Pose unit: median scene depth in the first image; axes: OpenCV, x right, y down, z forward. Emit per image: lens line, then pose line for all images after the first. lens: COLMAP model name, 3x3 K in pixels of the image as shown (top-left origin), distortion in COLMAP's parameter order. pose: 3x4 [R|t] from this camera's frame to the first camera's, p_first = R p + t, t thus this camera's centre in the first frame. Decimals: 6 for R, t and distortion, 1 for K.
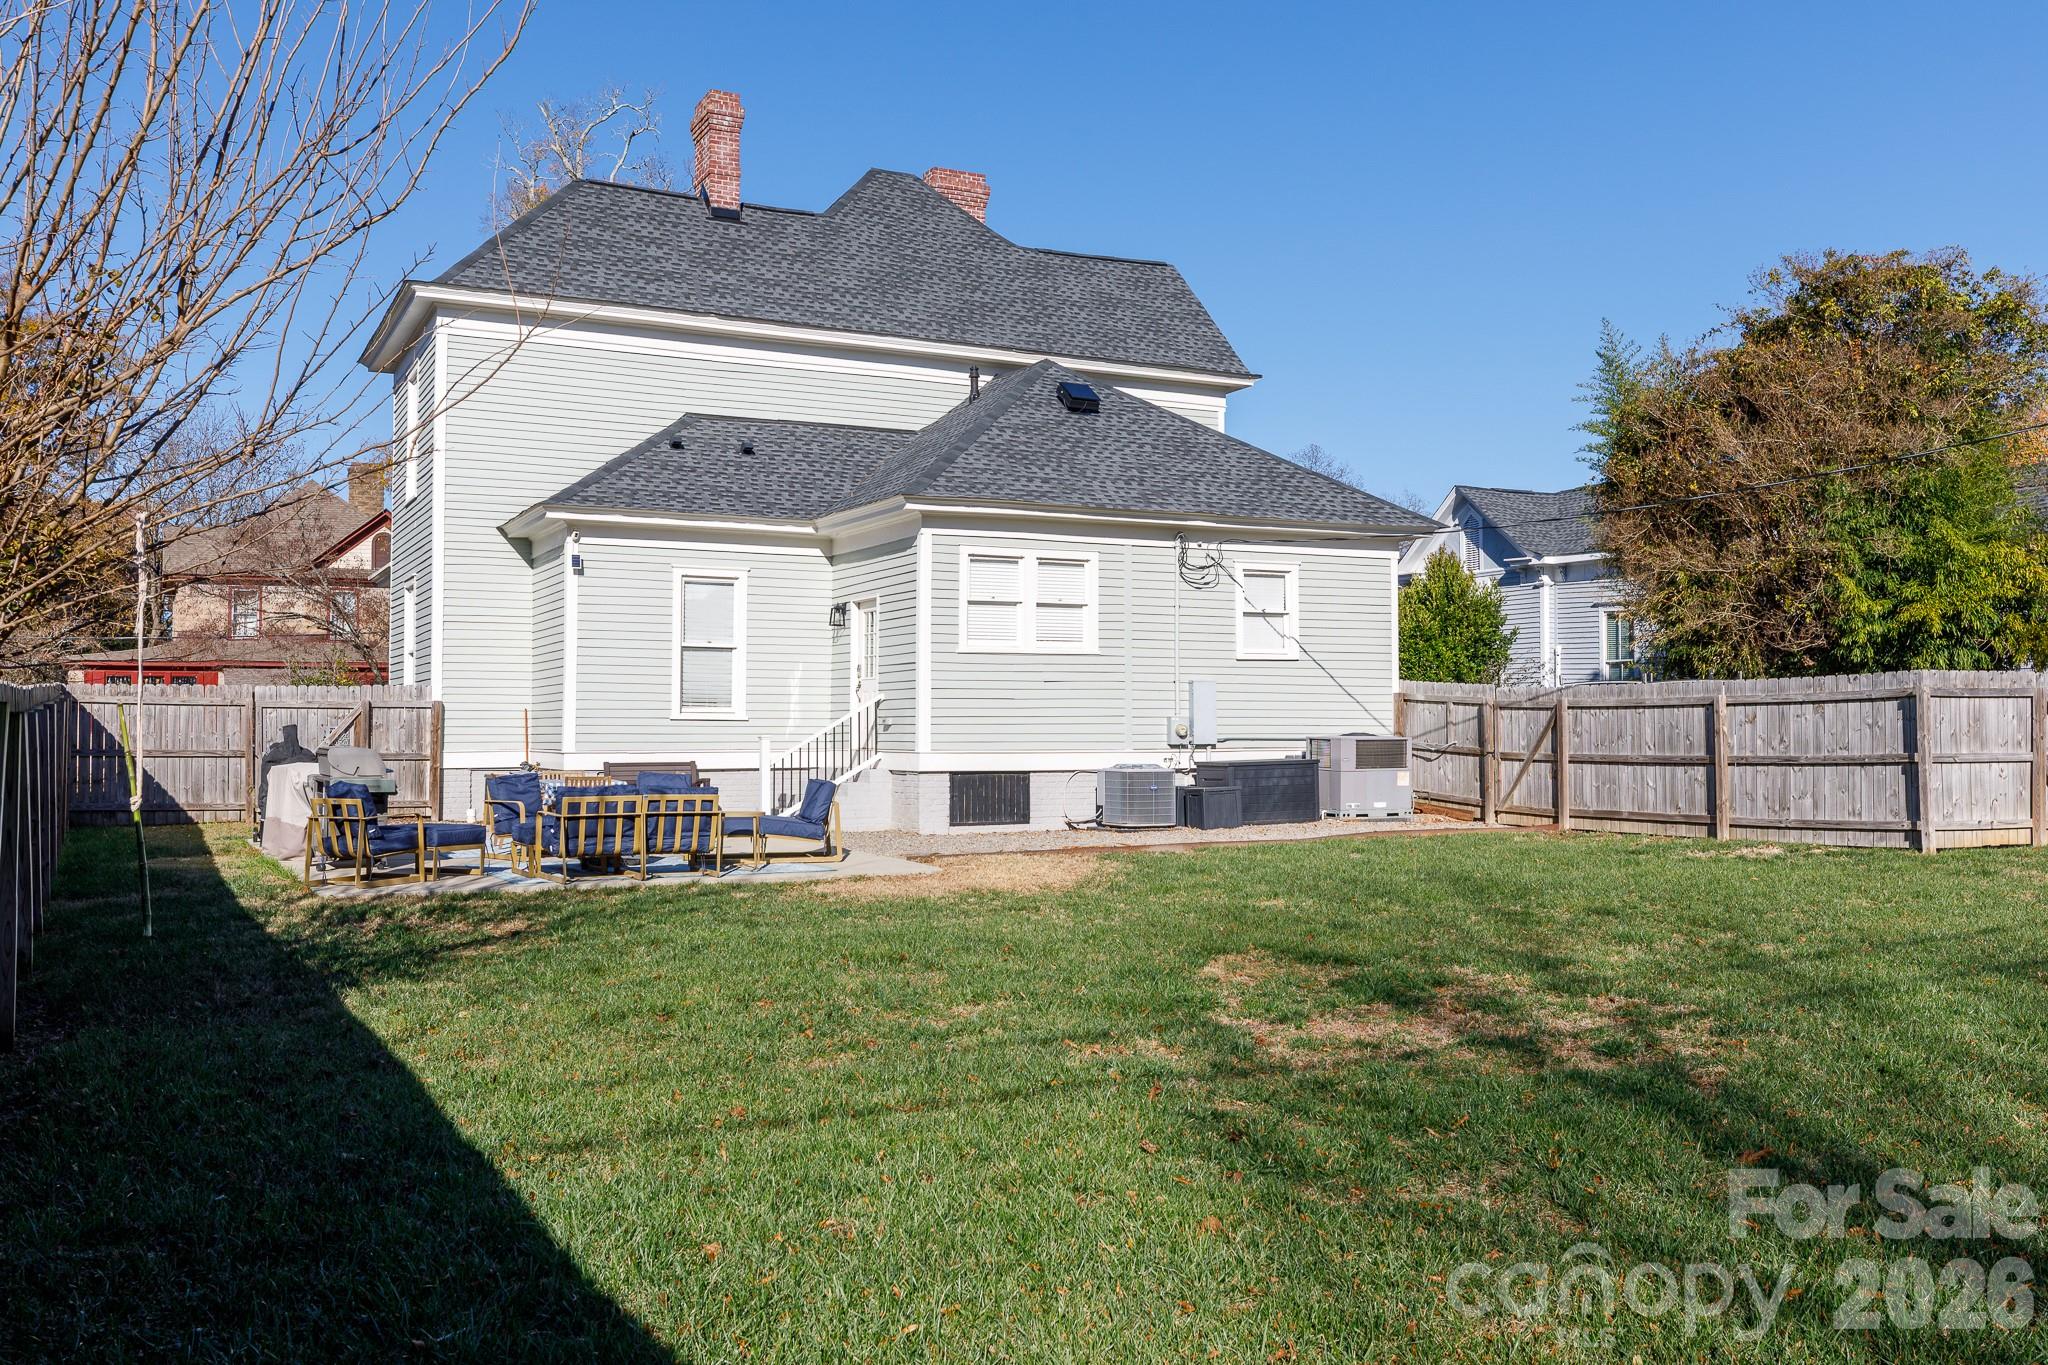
lens RADIAL K [[1763.8, 0, 1020.1], [0, 1763.8, 685.4], [0, 0, 1]] dist [-0.002033, -0.001860]
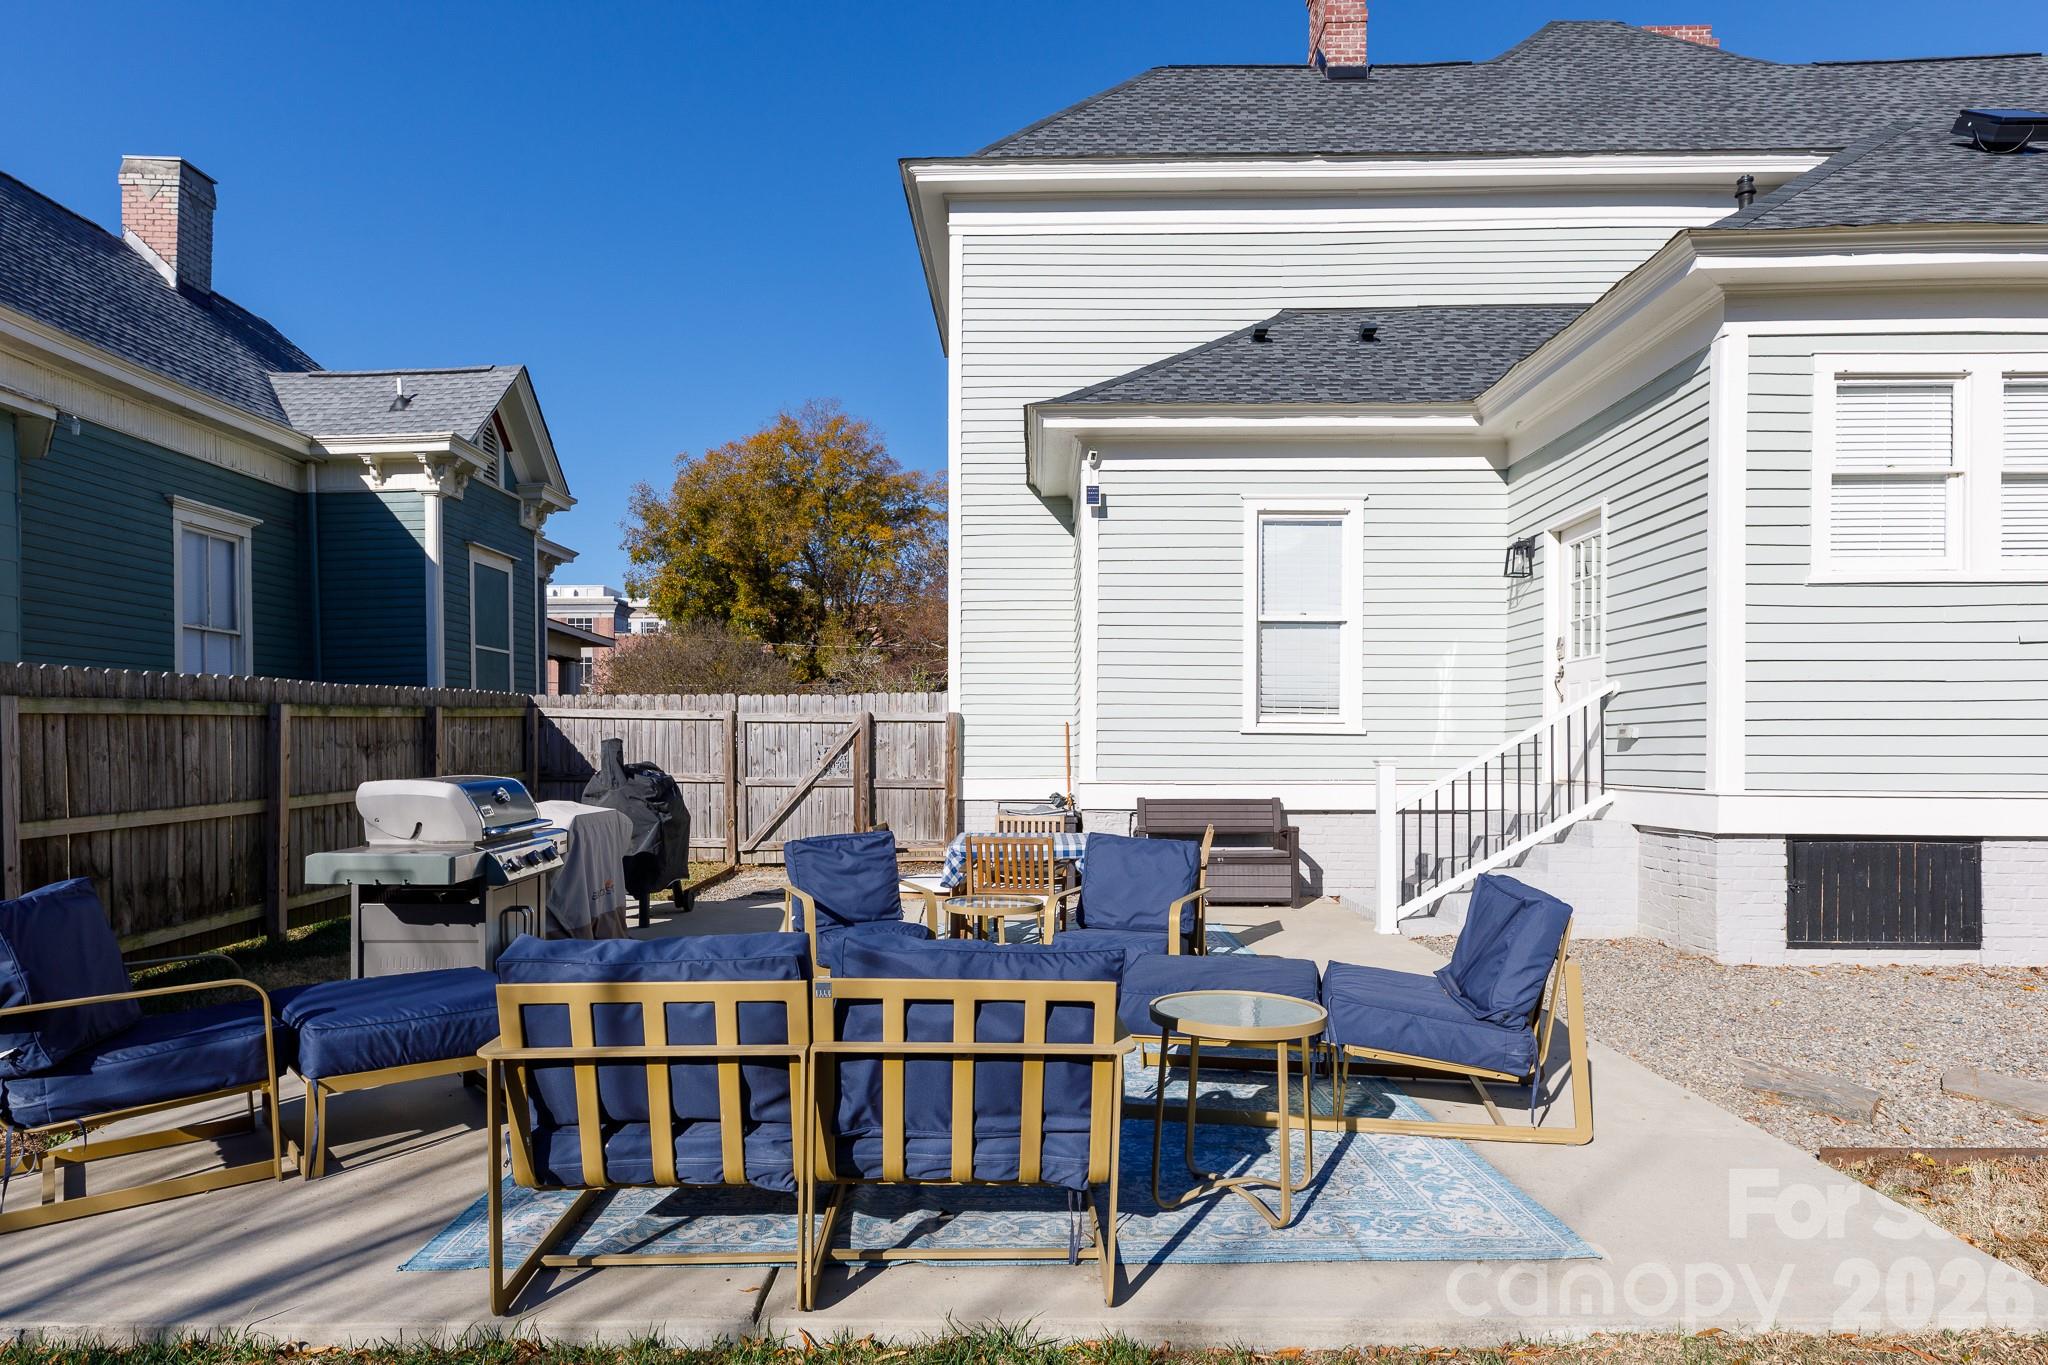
lens RADIAL K [[1136.8, 0, 1009.7], [0, 1136.8, 751.6], [0, 0, 1]] dist [0.001904, 0.003618]
pose [[0.879229, -0.000343, -0.476400, -0.072910], [0.010547, 0.999769, 0.018744, 0.017202], [0.476283, -0.021504, 0.879029, 0.587335]]
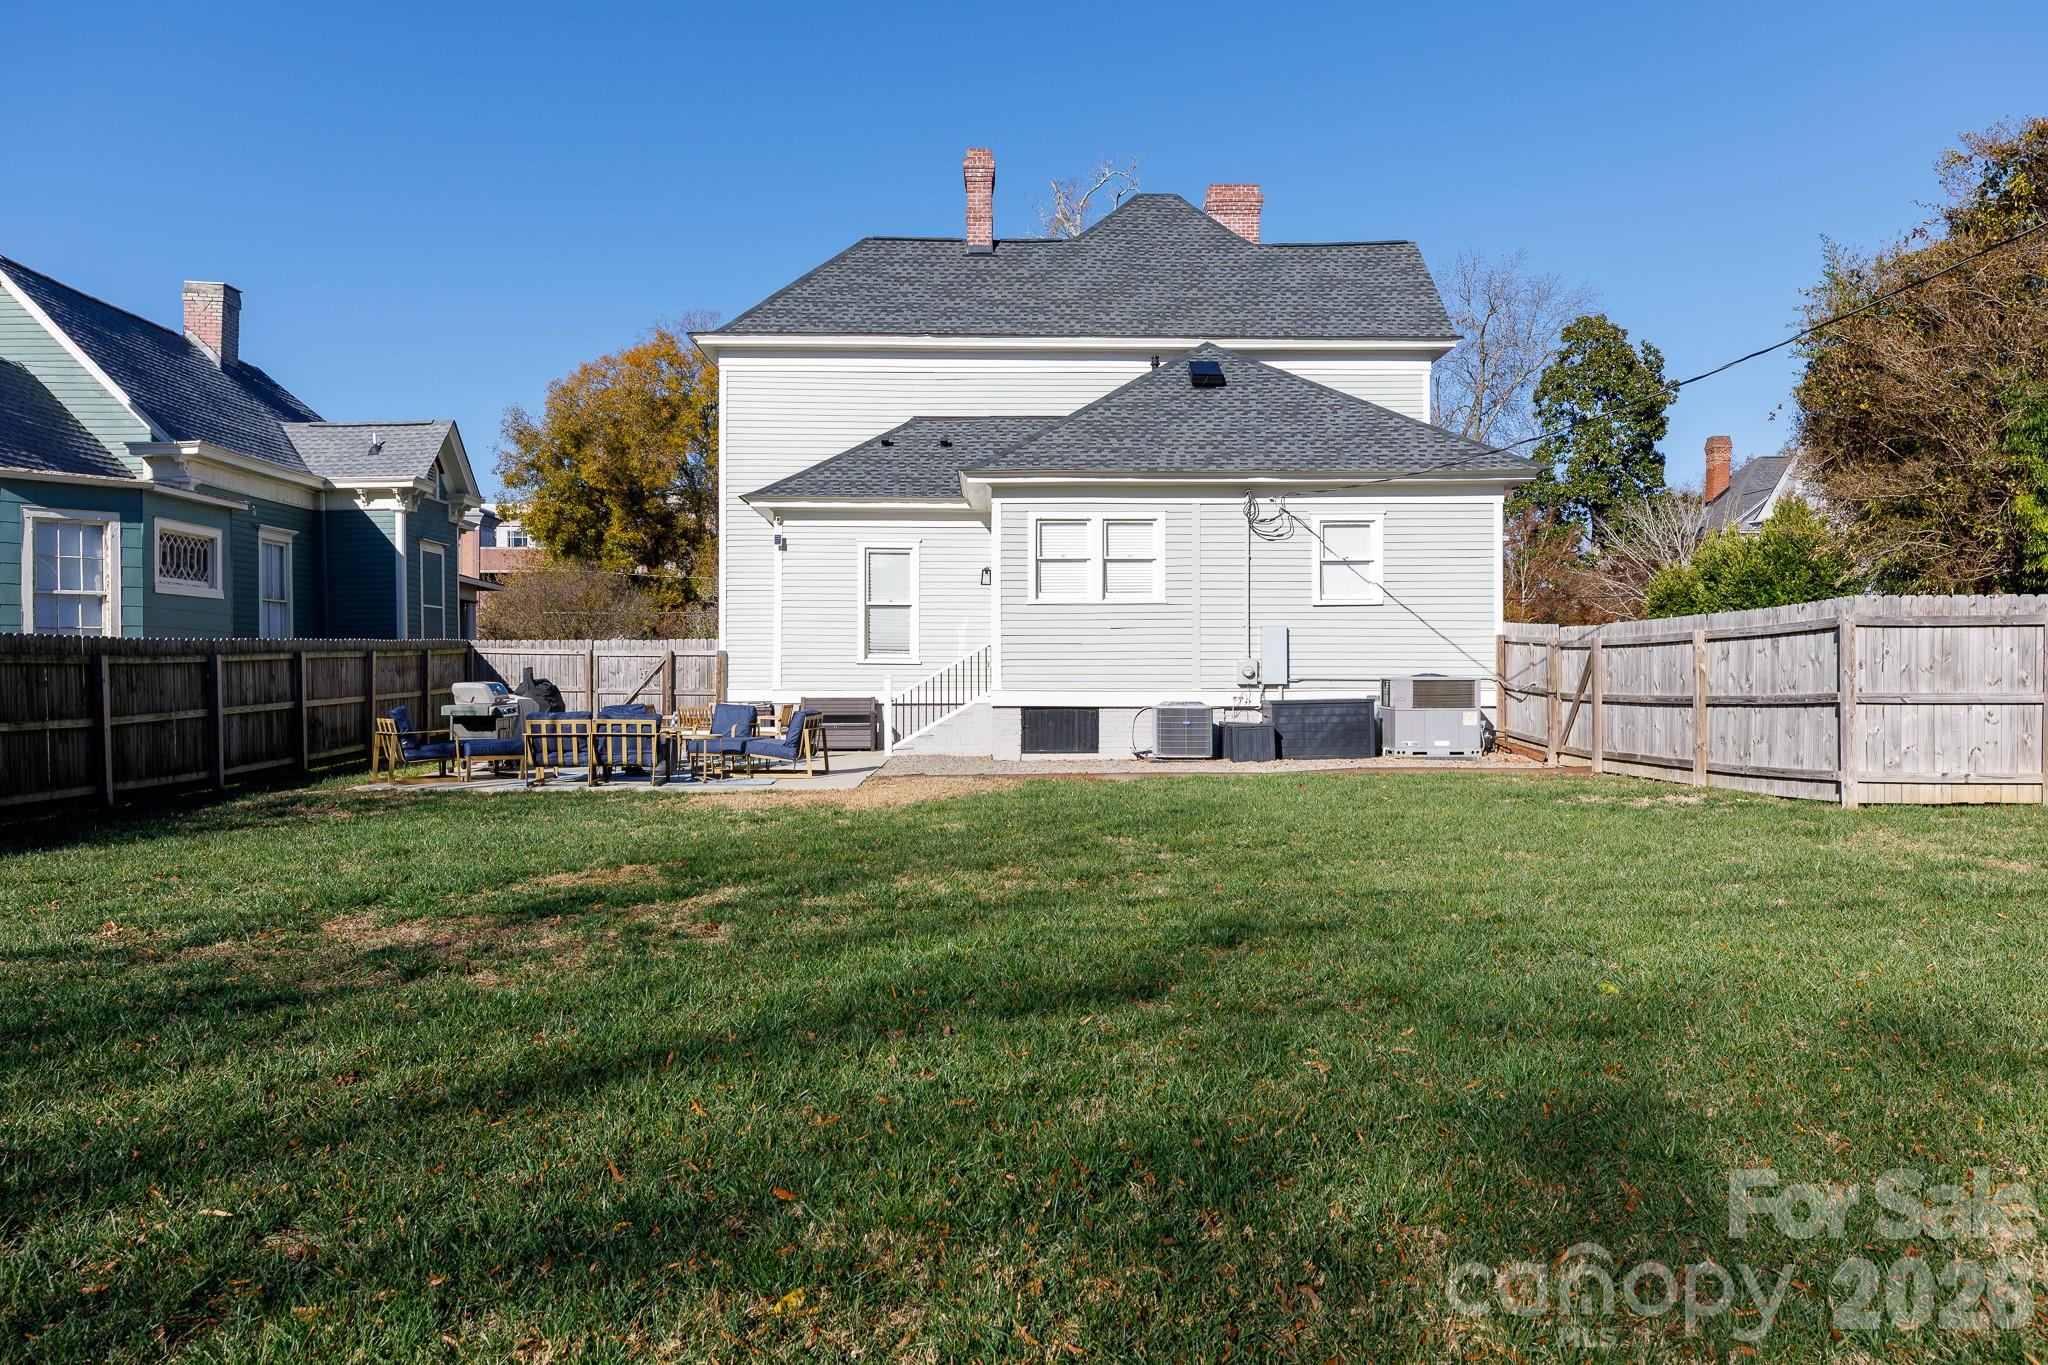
lens RADIAL K [[1423.6, 0, 1020.1], [0, 1423.6, 671.7], [0, 0, 1]] dist [0.013826, 0.005609]
pose [[0.896169, -0.002291, -0.443707, 0.351204], [0.010726, 0.999806, 0.016501, 0.009581], [0.443583, -0.019547, 0.896020, 0.147508]]
